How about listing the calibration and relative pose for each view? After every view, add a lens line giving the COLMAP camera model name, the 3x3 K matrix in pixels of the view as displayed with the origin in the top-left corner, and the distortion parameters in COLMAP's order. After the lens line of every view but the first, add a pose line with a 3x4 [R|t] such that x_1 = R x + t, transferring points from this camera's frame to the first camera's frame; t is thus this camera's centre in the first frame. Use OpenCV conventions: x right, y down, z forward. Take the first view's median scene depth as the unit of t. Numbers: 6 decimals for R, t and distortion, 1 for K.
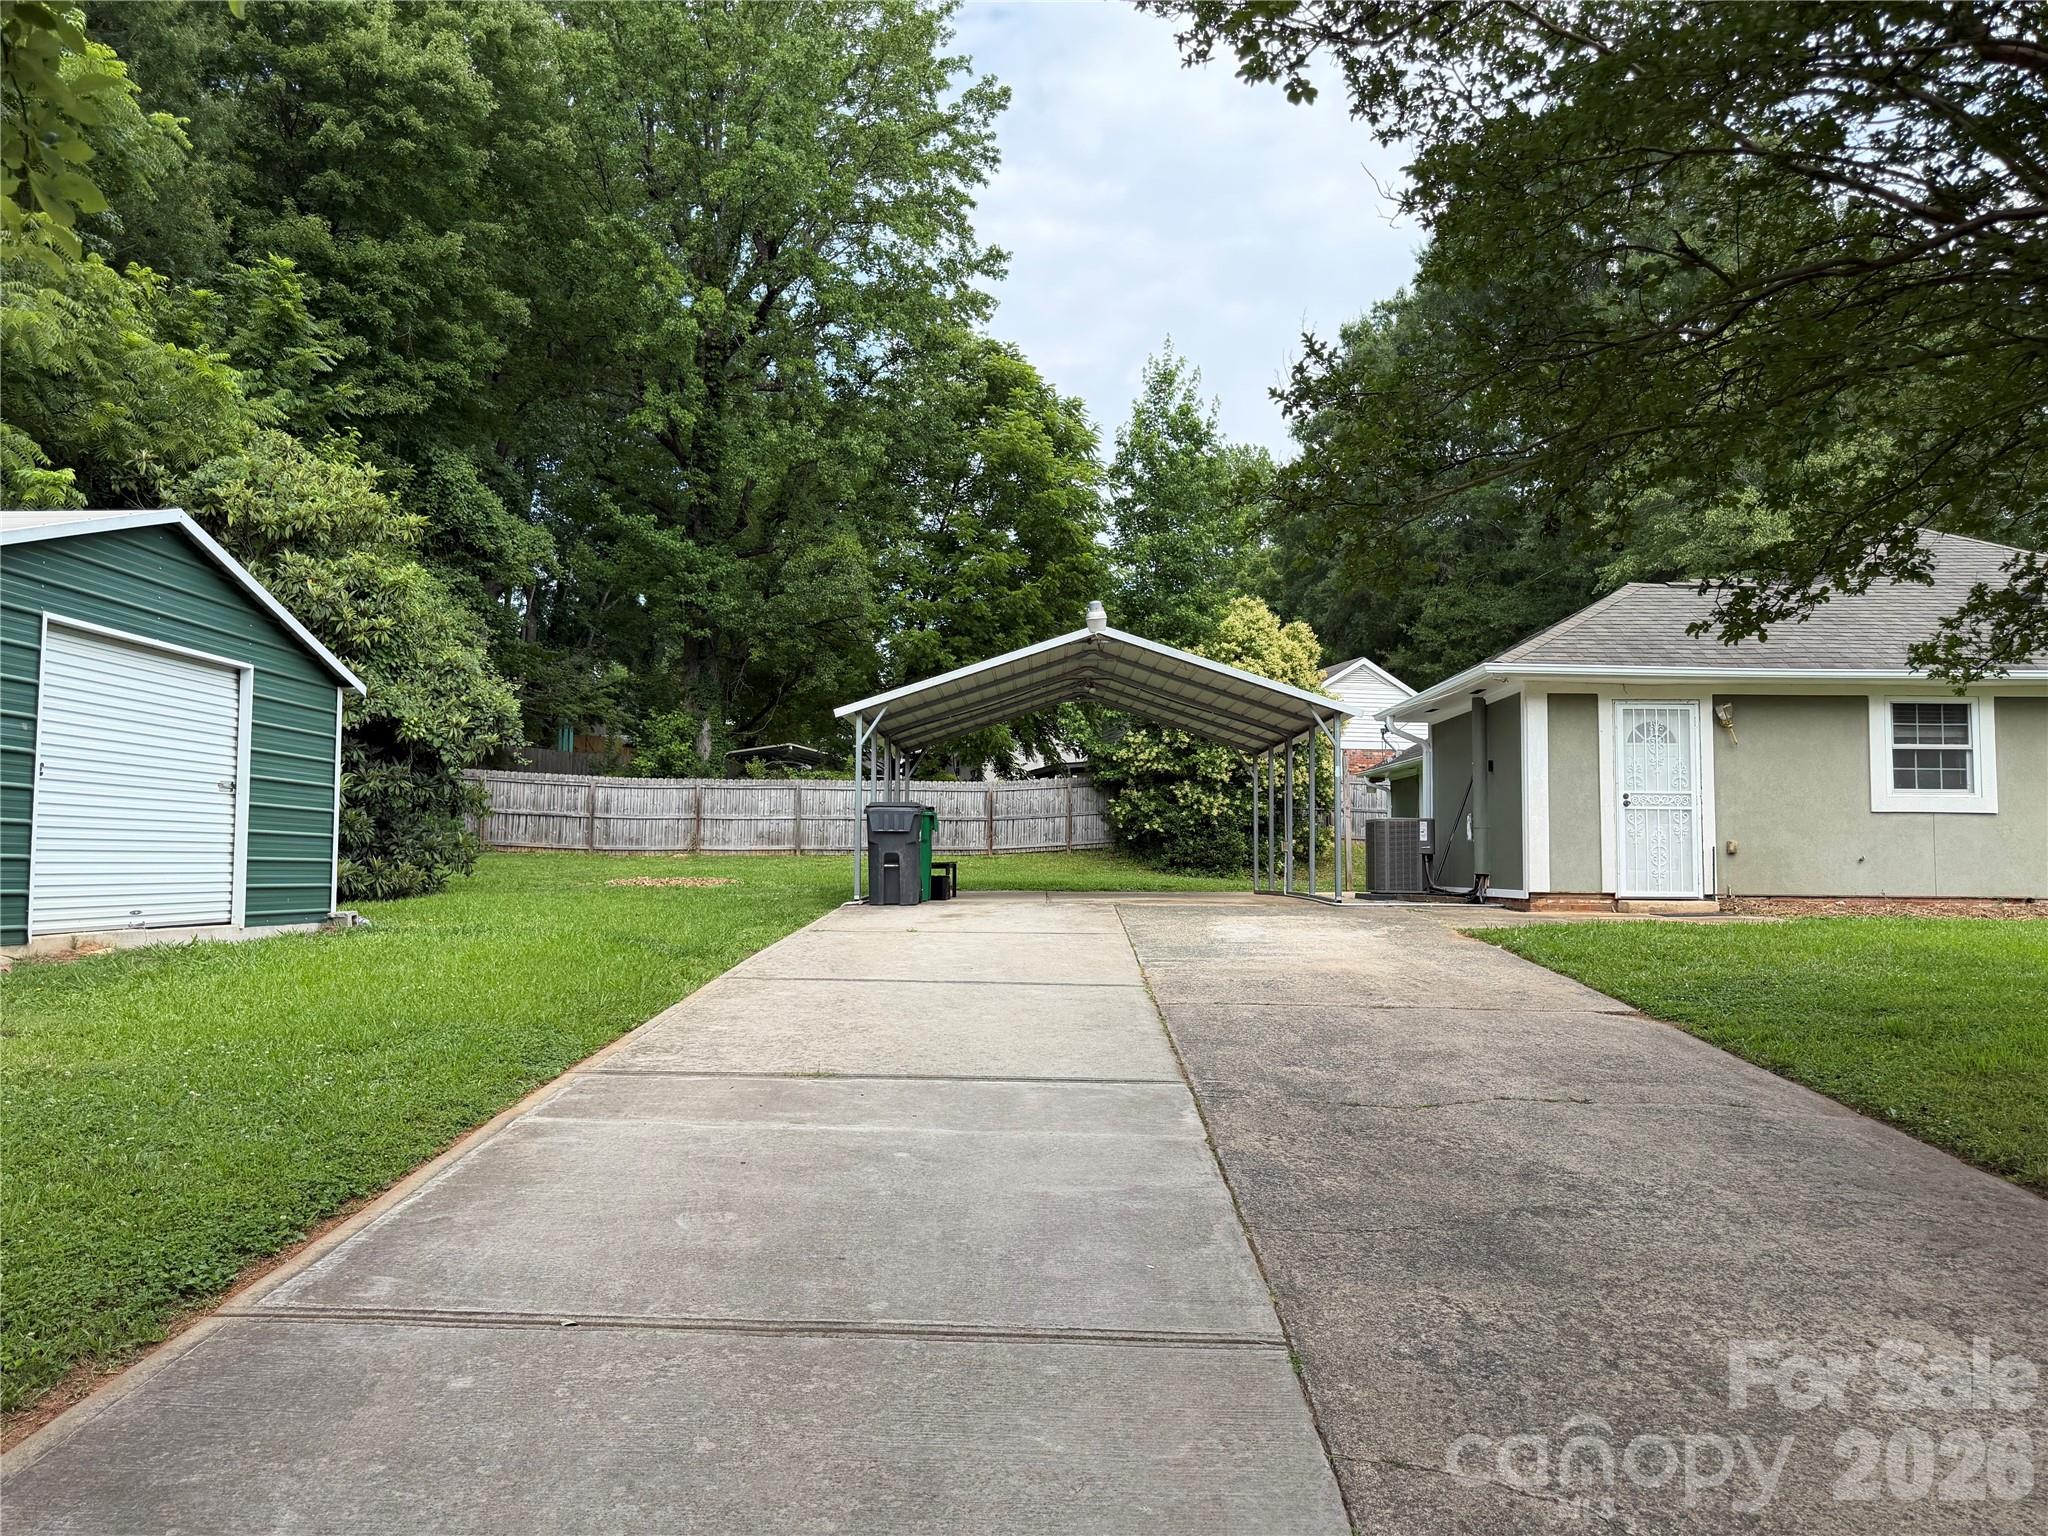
lens RADIAL K [[1438.5, 0, 1029.2], [0, 1438.5, 766.5], [0, 0, 1]] dist [0.054339, -0.062257]
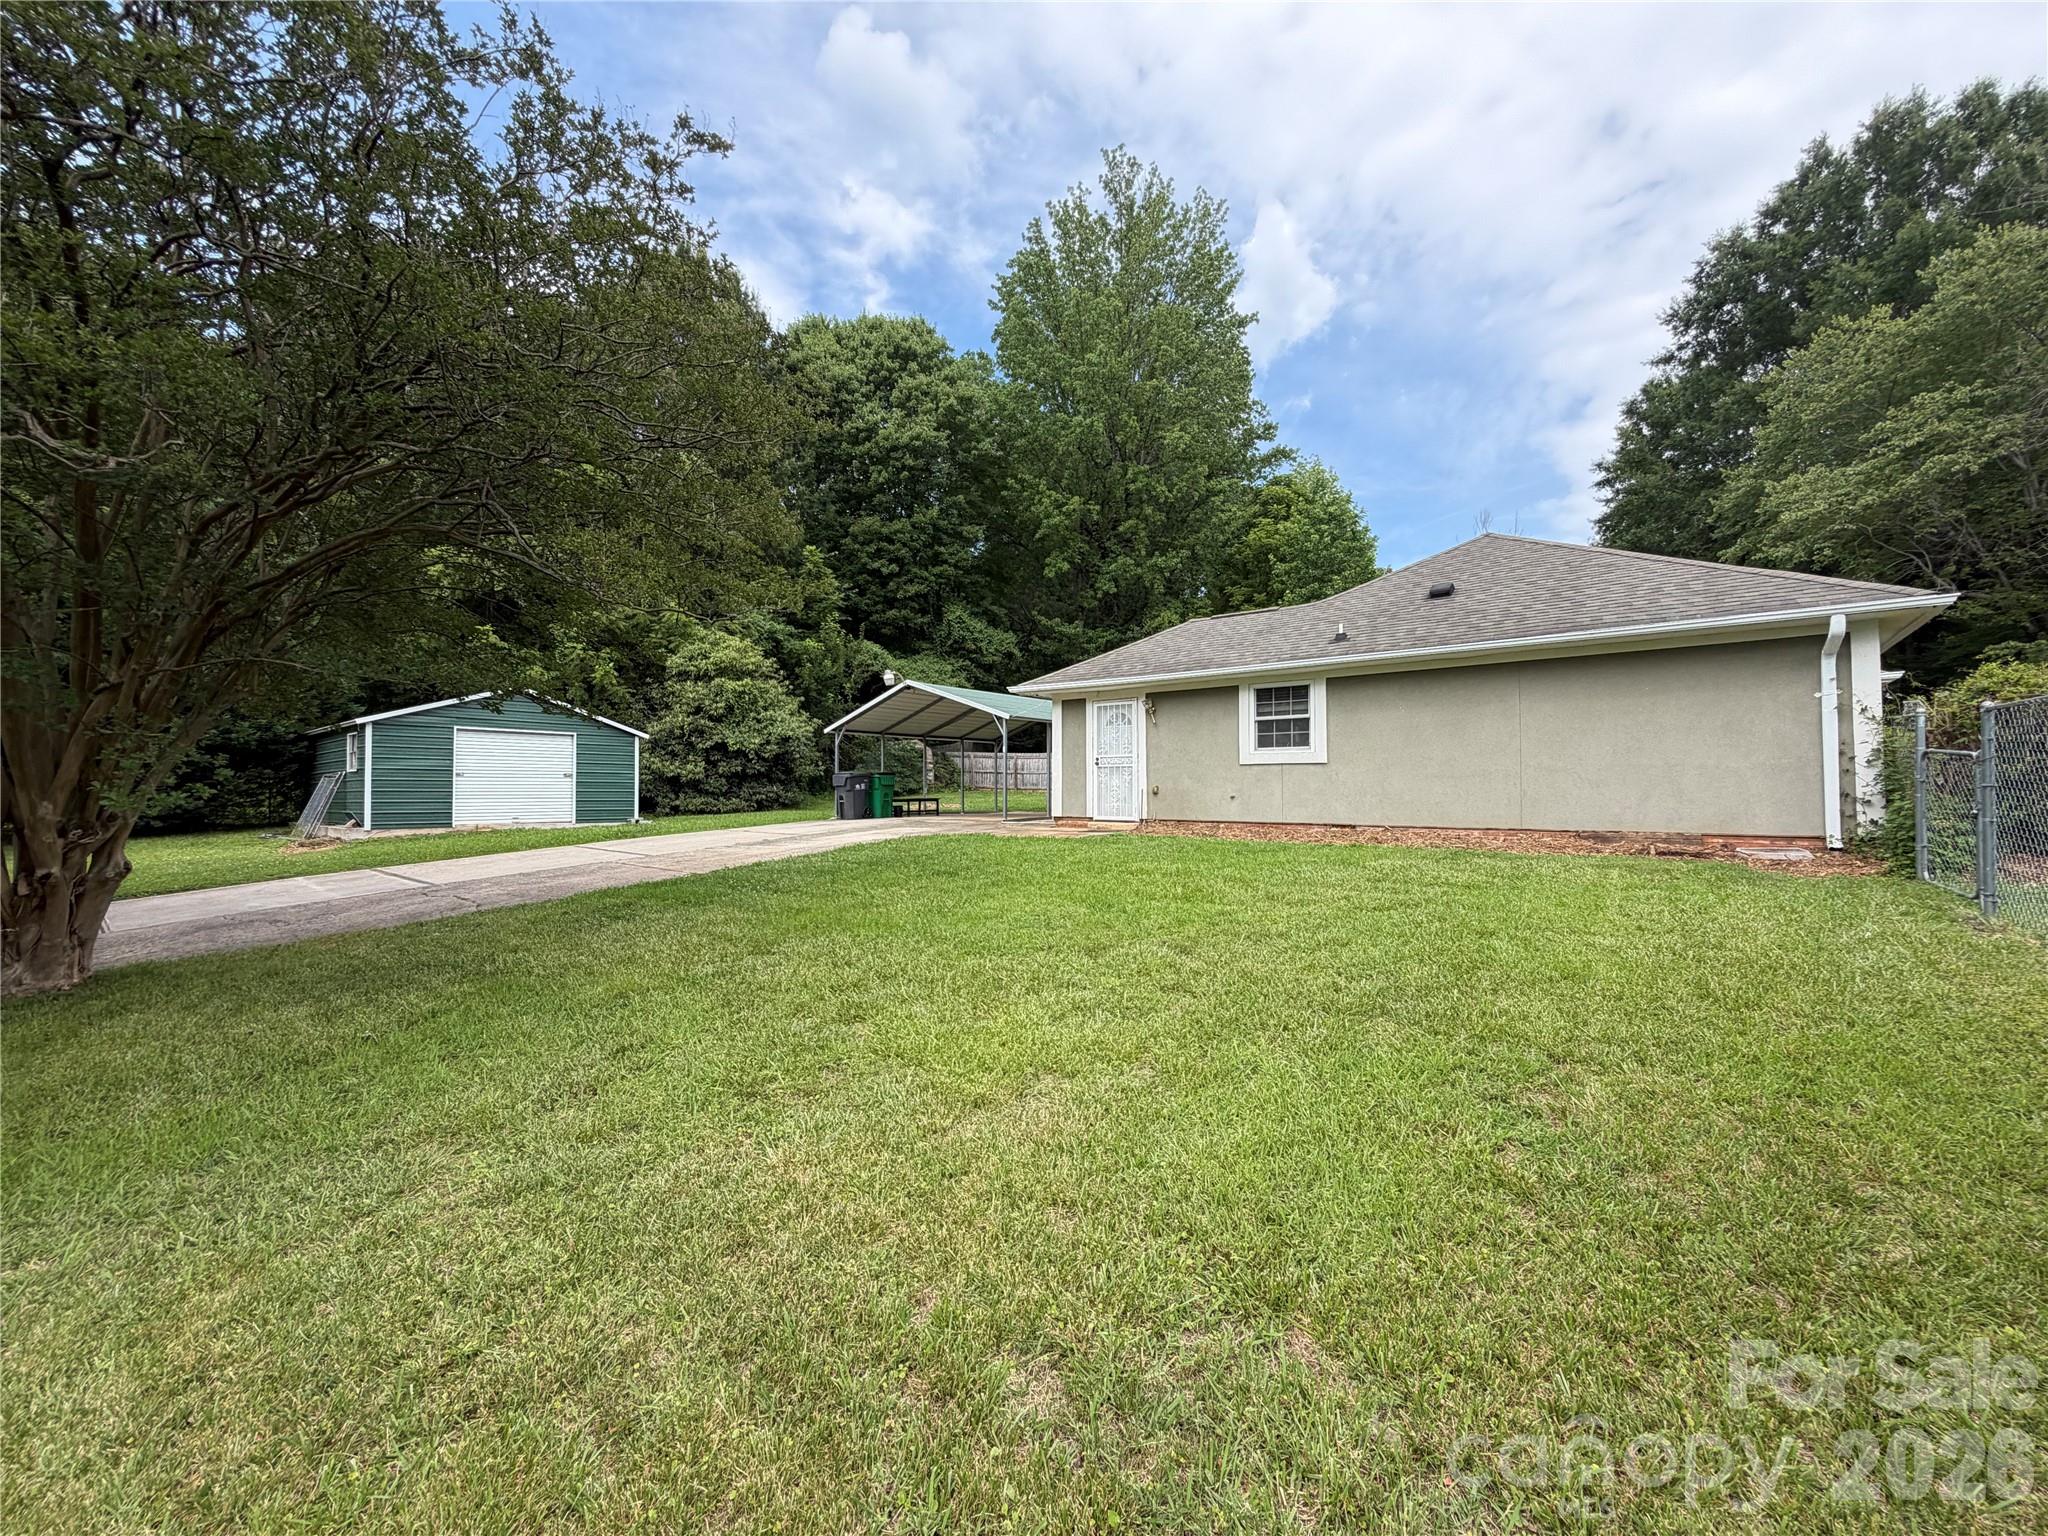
lens RADIAL K [[814.6, 0, 1020.6], [0, 814.6, 768.5], [0, 0, 1]] dist [-0.001613, 0.001707]
pose [[0.784717, -0.024629, -0.619365, 0.914401], [0.049067, 0.998543, 0.022459, 0.006182], [0.617910, -0.048014, 0.784782, 0.212458]]
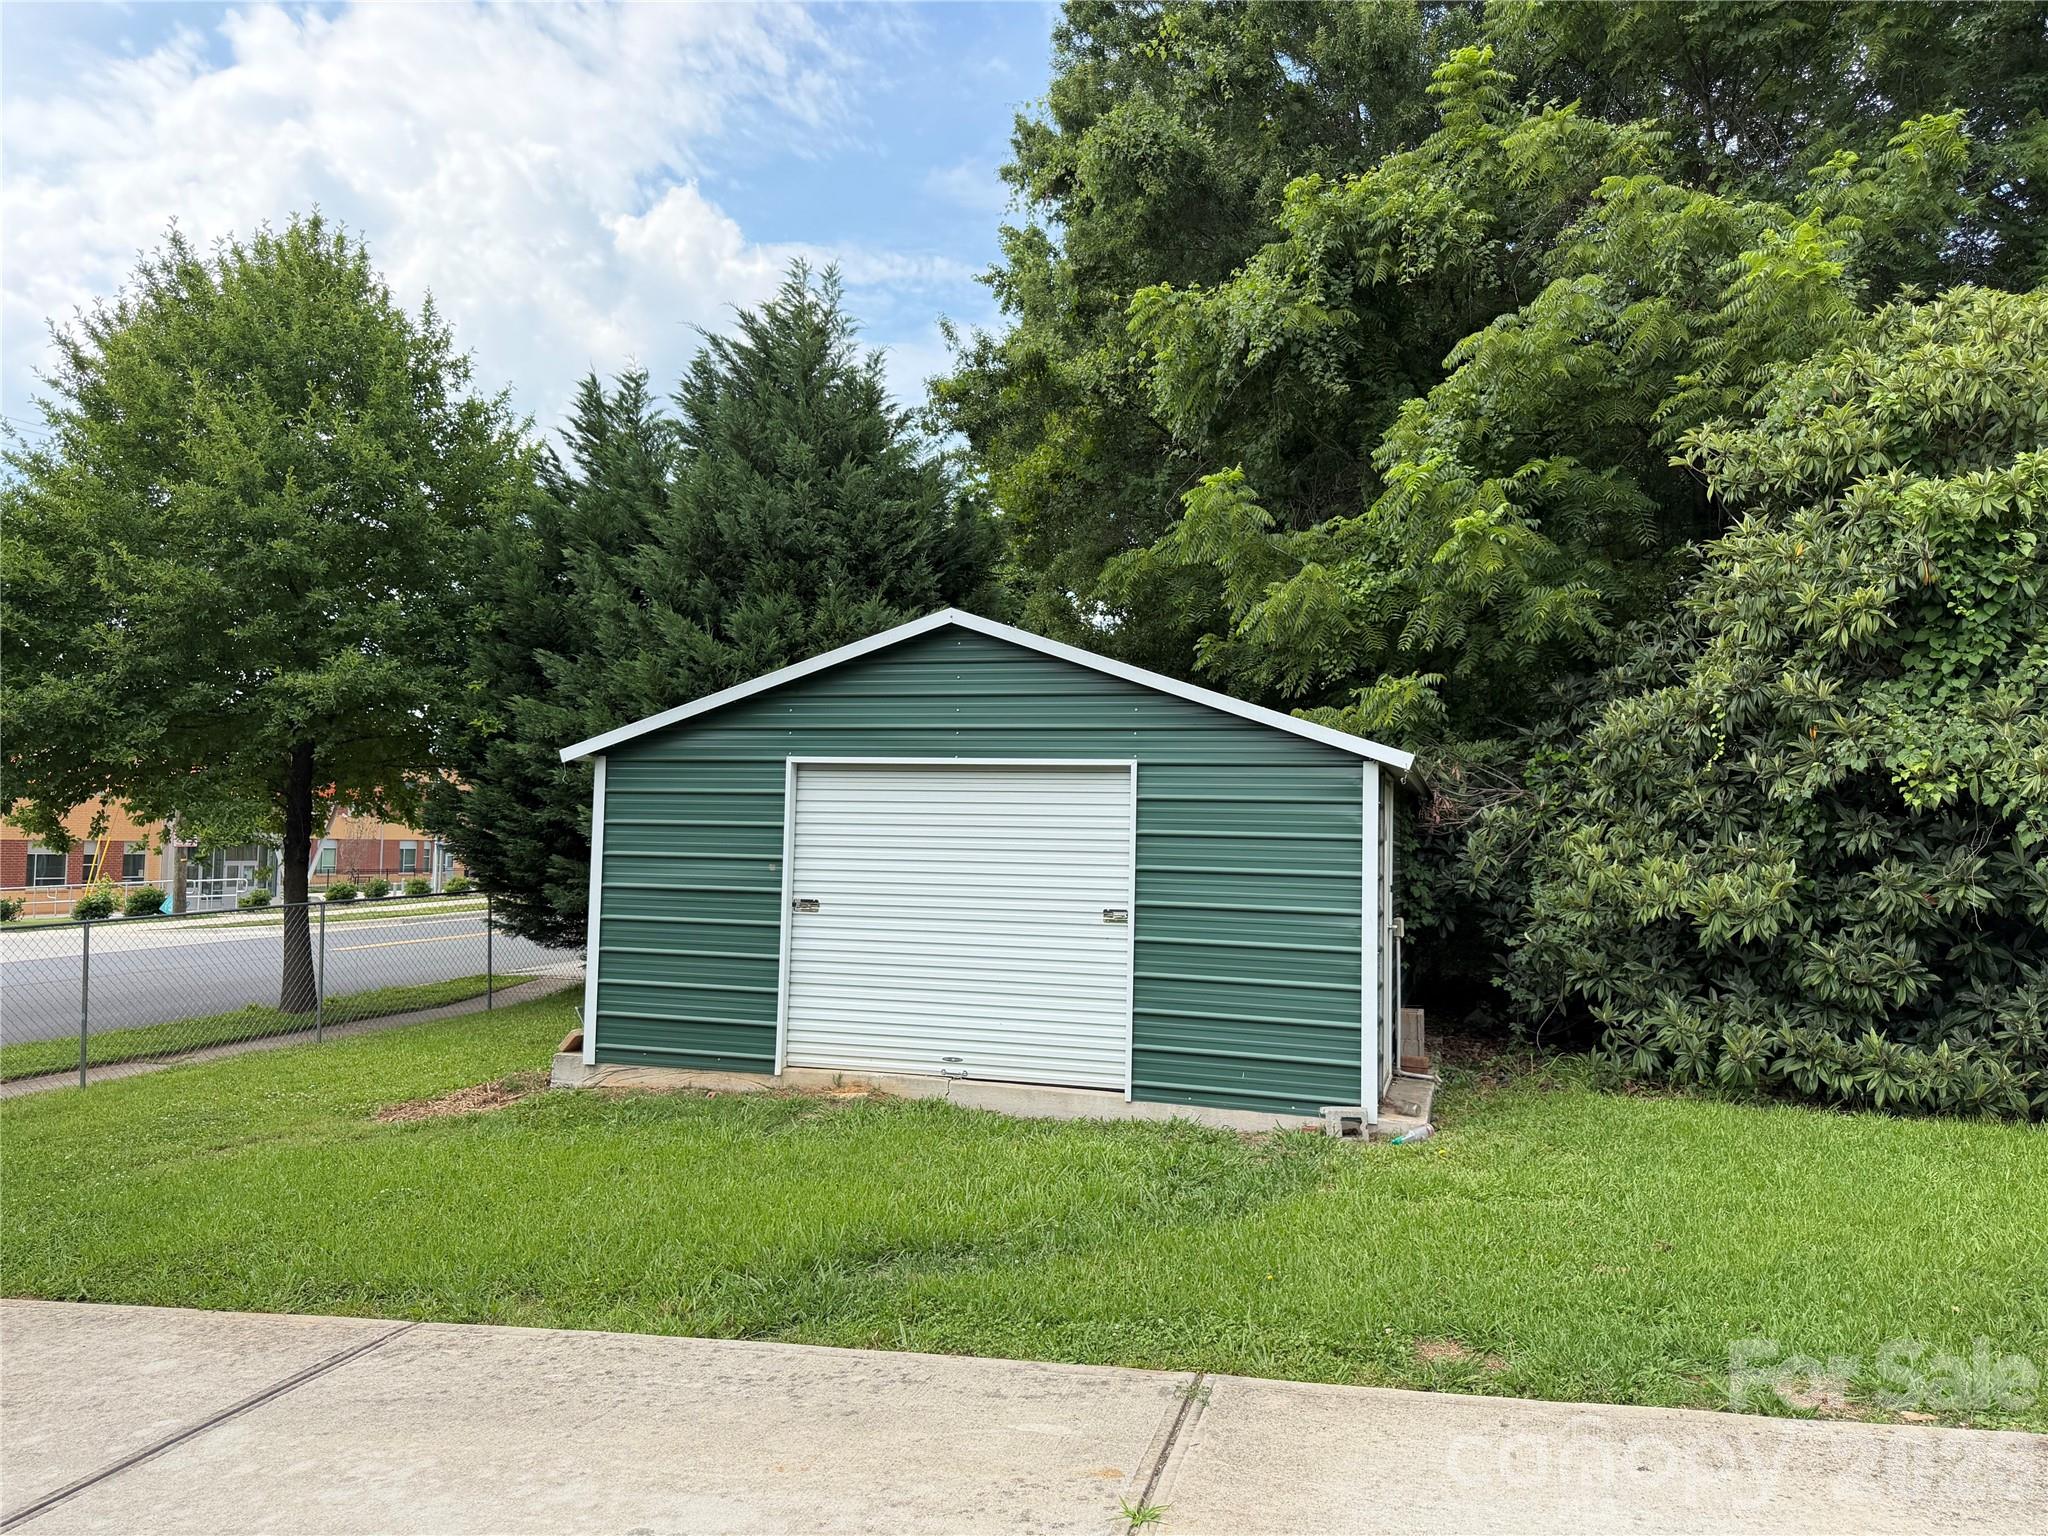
lens RADIAL K [[1438.5, 0, 1031.1], [0, 1438.5, 766.4], [0, 0, 1]] dist [0.054339, -0.062257]
pose [[-0.261965, -0.065275, -0.962867, 0.172948], [0.042450, 0.995965, -0.079068, -0.005920], [0.964143, -0.061587, -0.258137, 0.896167]]
